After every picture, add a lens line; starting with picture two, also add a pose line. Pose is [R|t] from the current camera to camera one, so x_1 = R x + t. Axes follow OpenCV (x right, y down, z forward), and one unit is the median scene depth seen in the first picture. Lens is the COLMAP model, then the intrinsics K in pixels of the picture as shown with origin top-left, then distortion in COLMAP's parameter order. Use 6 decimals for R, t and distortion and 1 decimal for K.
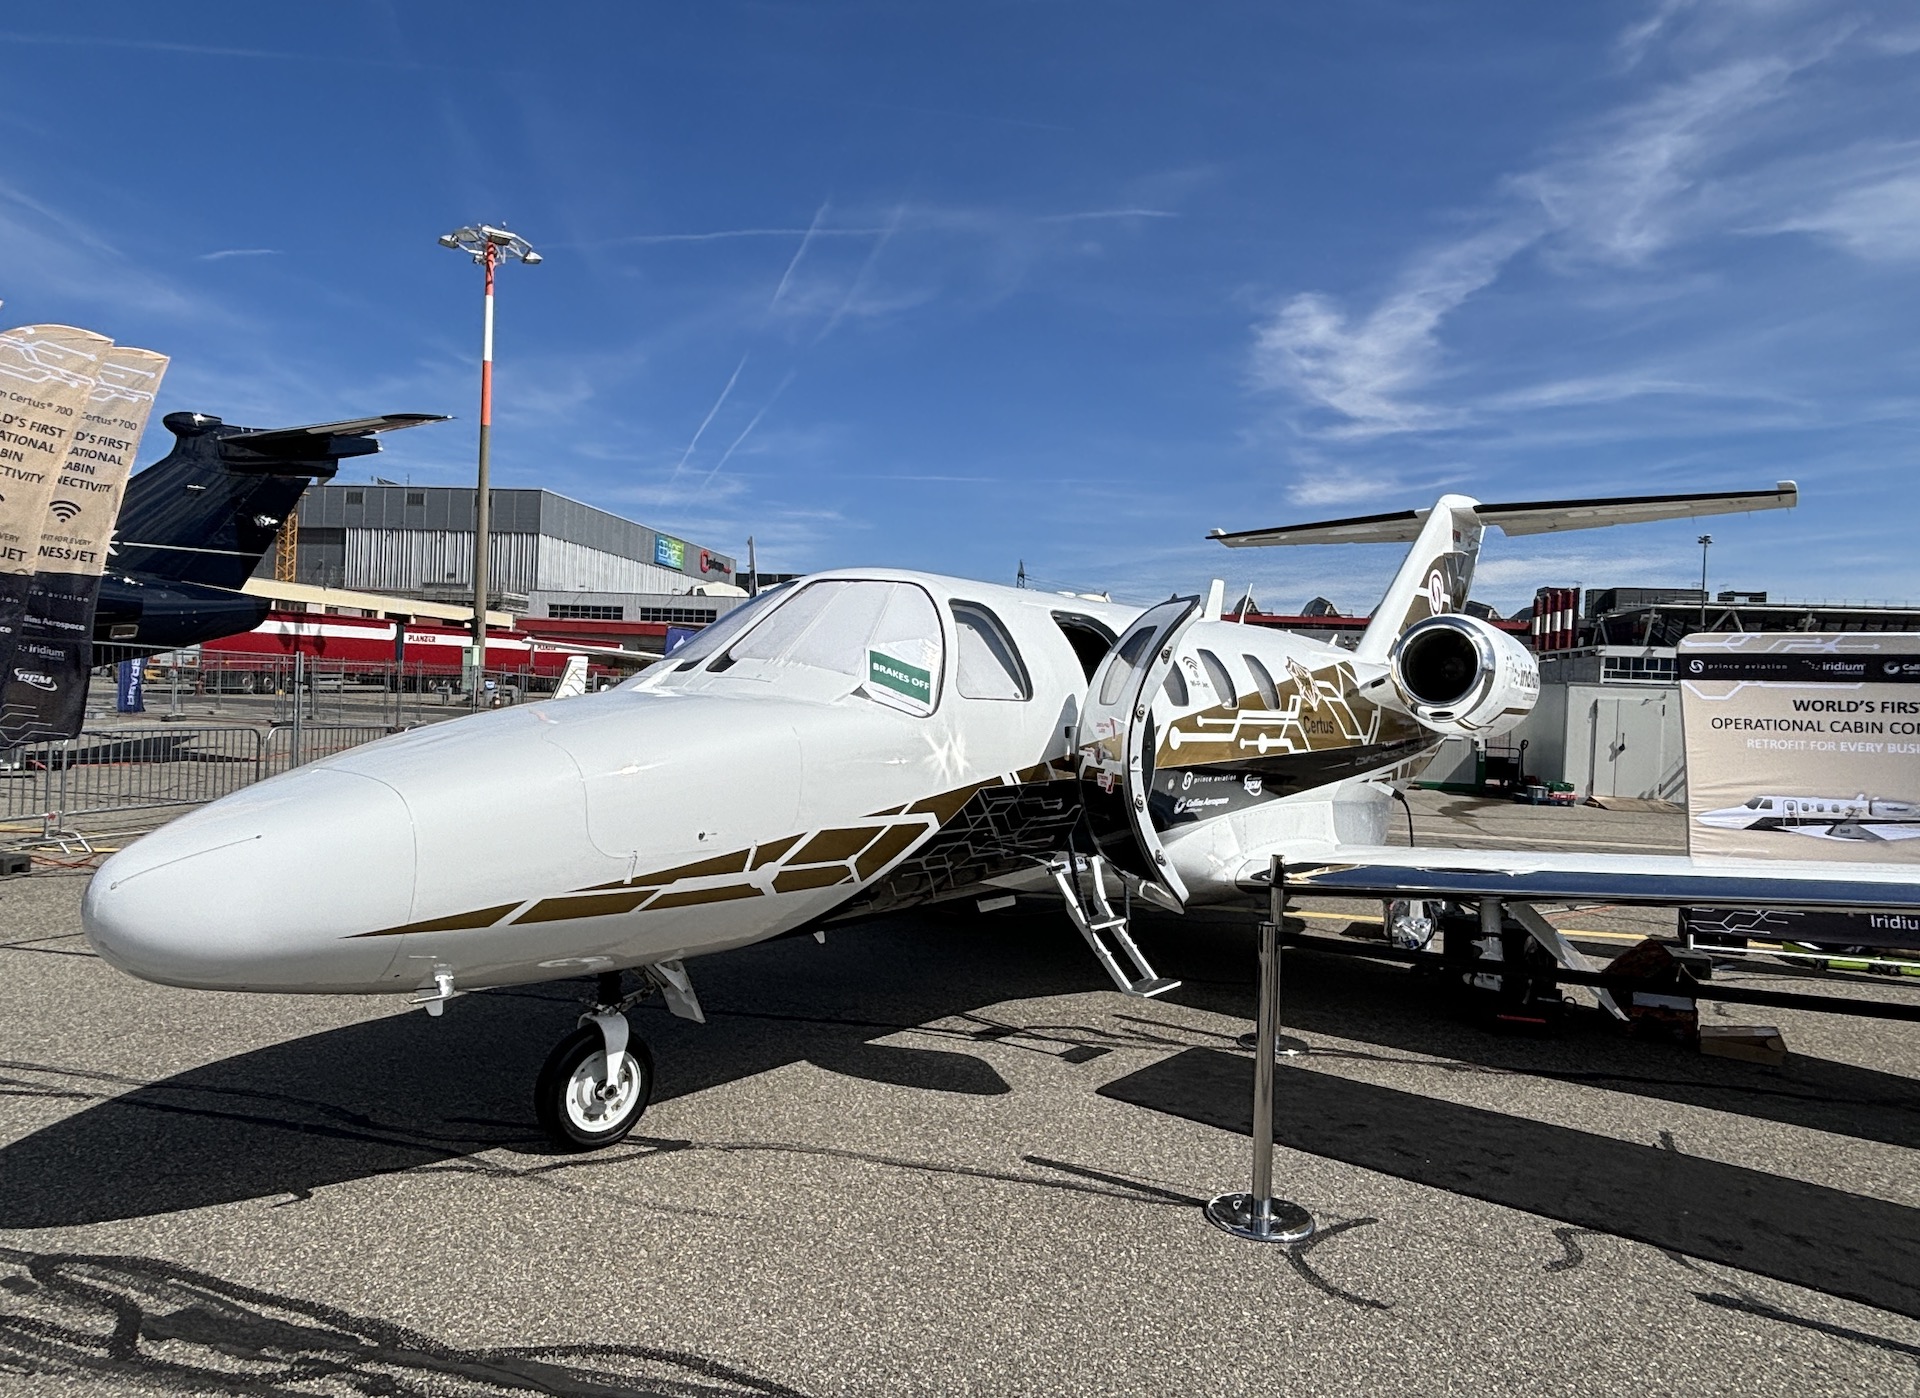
lens RADIAL K [[1177.3, 0, 963.5], [0, 1177.3, 697.4], [0, 0, 1]] dist [0.001801, -0.002830]
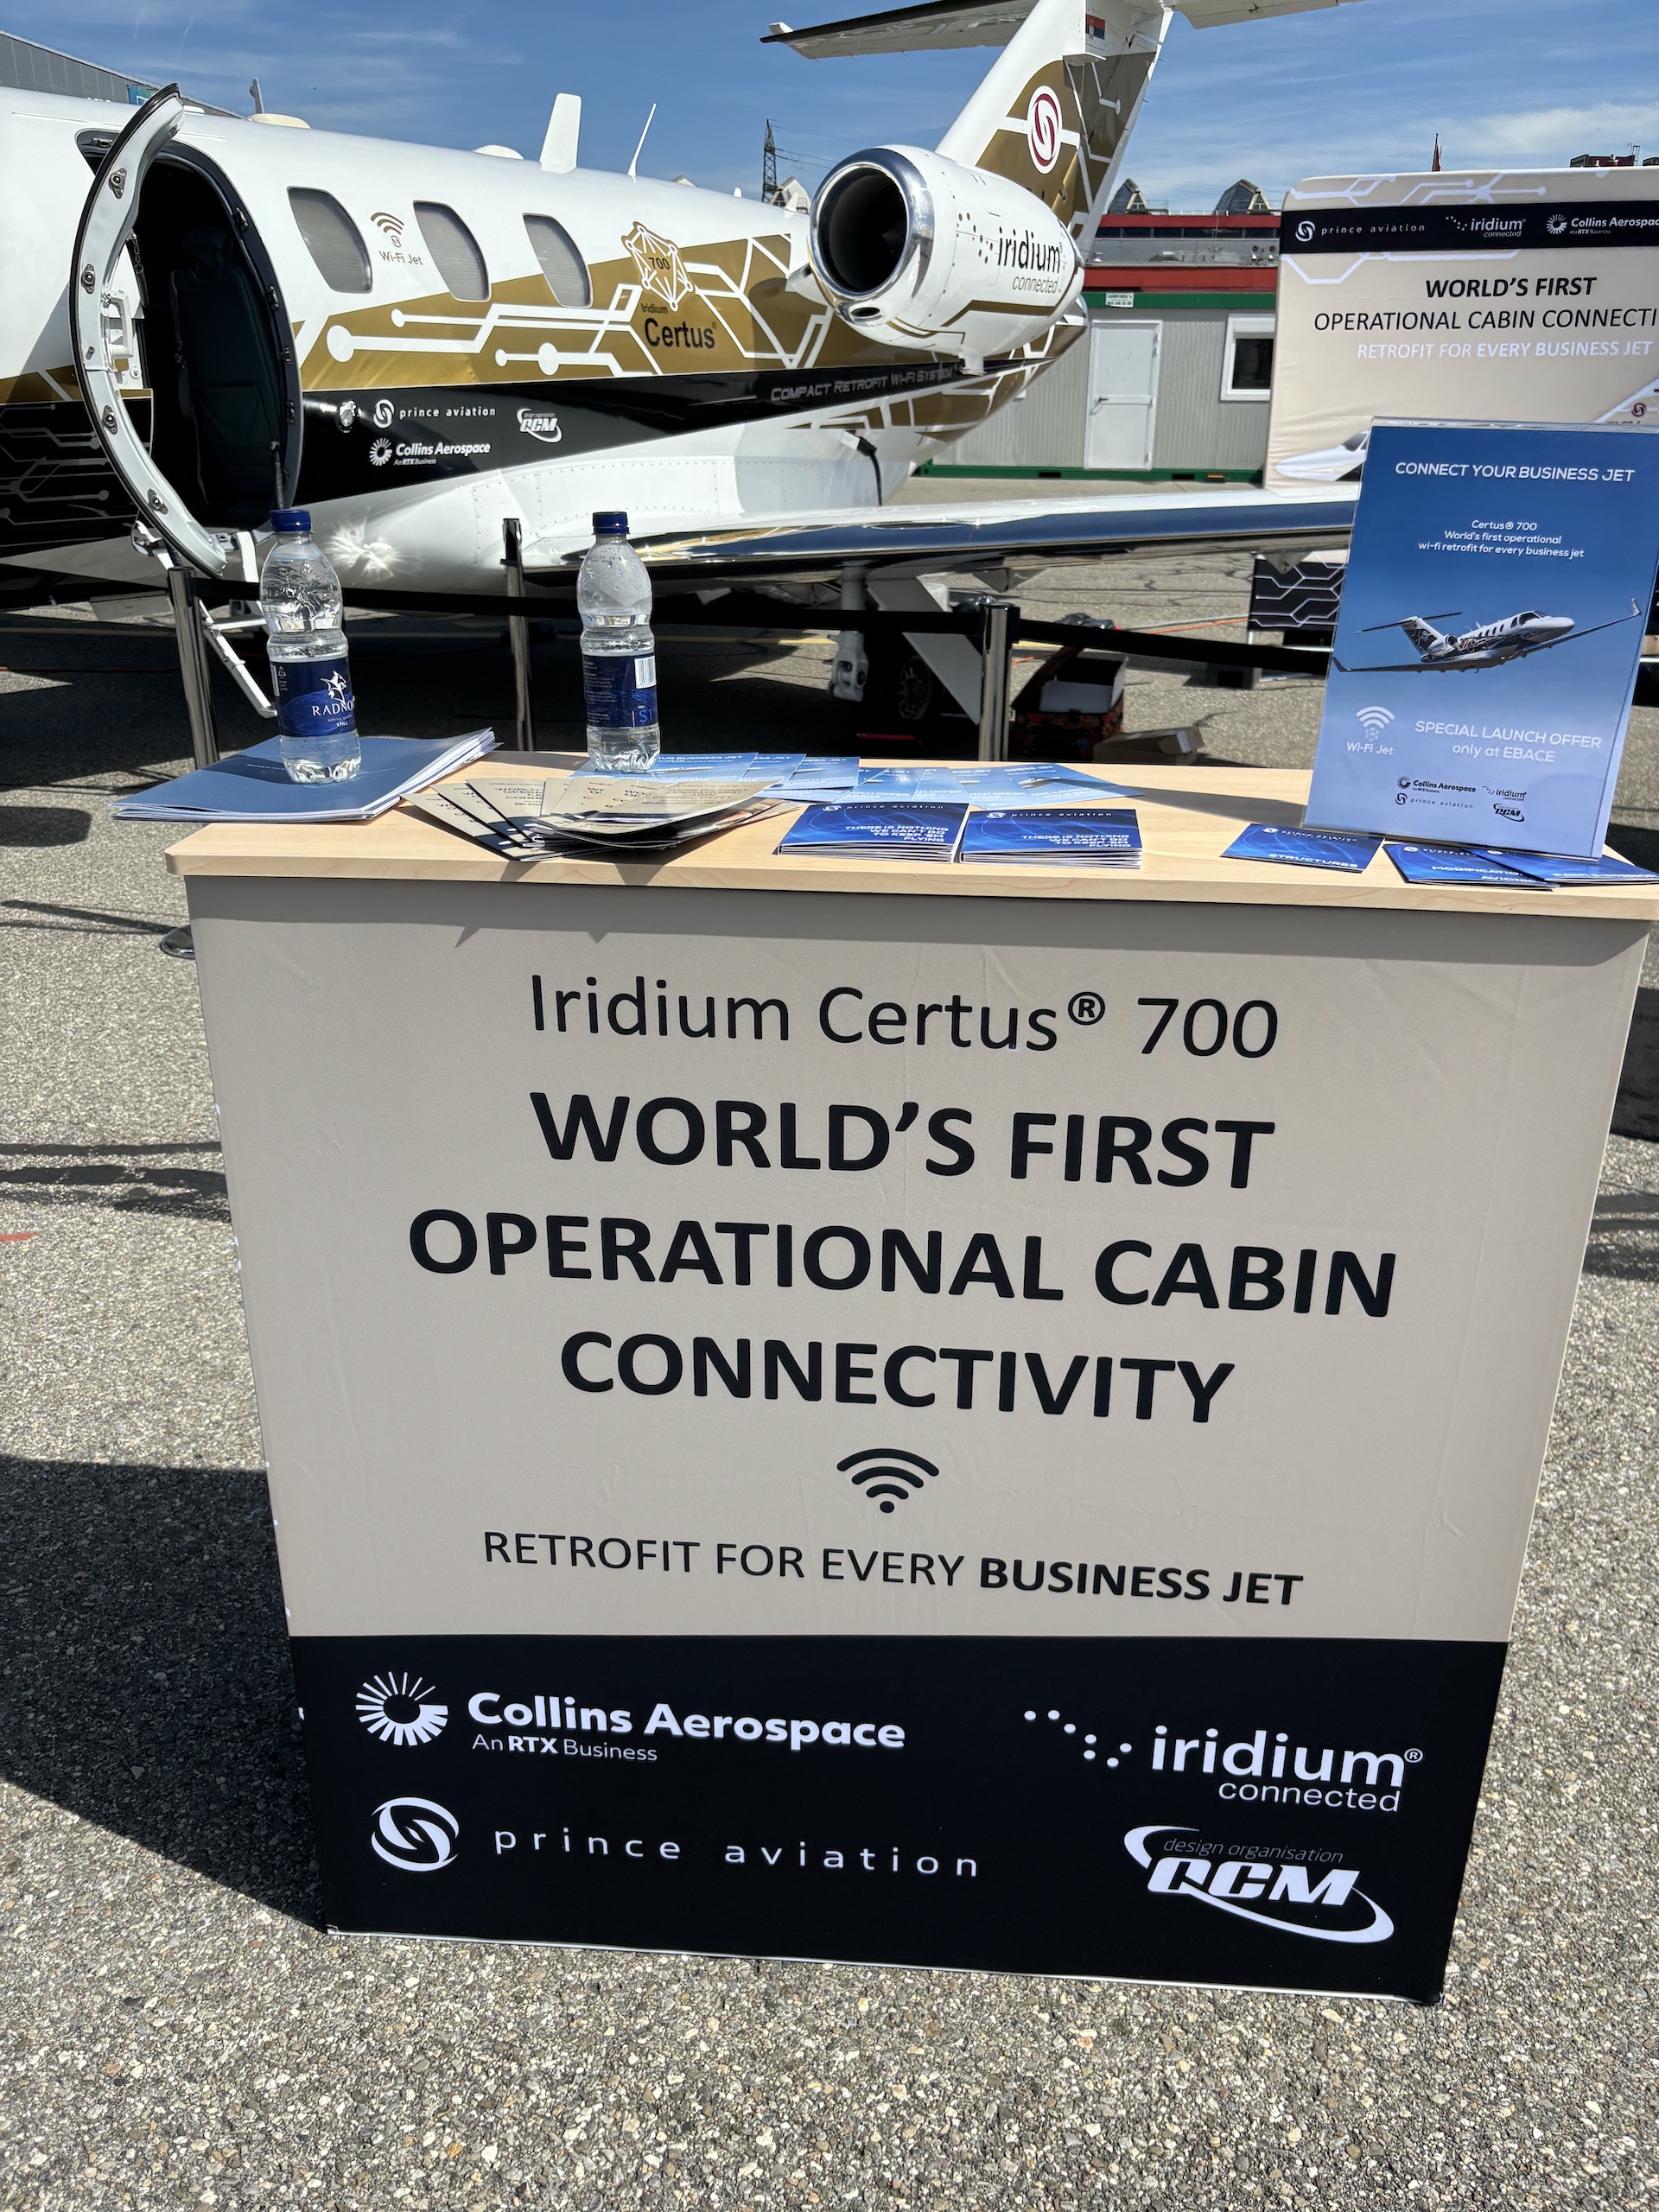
lens RADIAL K [[1679.0, 0, 828.2], [0, 1679.0, 1108.6], [0, 0, 1]] dist [0.020905, -0.010914]
pose [[0.991216, -0.079917, 0.105372, 0.262195], [0.030178, 0.912424, 0.408132, 0.039486], [-0.128761, -0.401367, 0.906821, -0.086603]]
